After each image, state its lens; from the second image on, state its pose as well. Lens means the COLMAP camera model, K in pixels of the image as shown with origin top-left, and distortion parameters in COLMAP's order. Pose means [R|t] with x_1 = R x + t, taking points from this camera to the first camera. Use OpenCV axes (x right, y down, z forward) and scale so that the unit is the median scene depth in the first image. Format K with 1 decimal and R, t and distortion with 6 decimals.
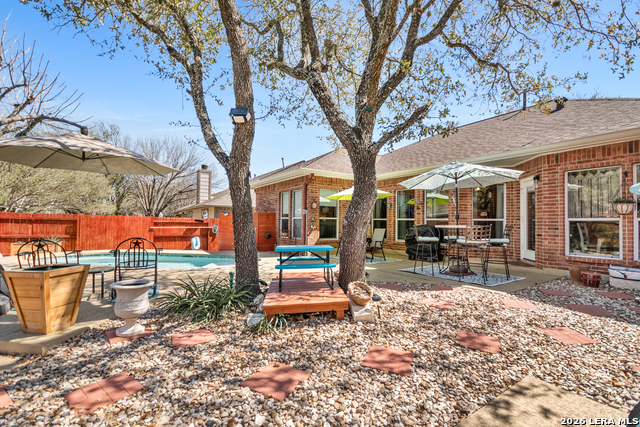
lens RADIAL K [[282.3, 0, 320.0], [0, 282.3, 213.5], [0, 0, 1]] dist [0.002770, 0.000167]
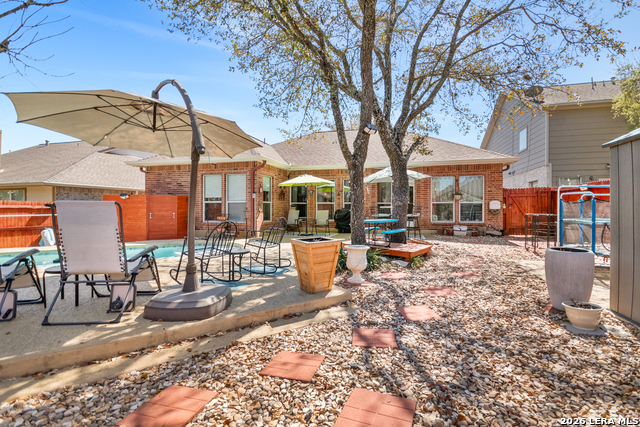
lens RADIAL K [[282.3, 0, 320.0], [0, 282.3, 213.5], [0, 0, 1]] dist [0.002770, 0.000167]
pose [[0.779008, -0.023729, 0.626565, -0.512378], [-0.010593, 0.998643, 0.050990, 0.002289], [-0.626924, -0.046359, 0.777700, 0.011791]]
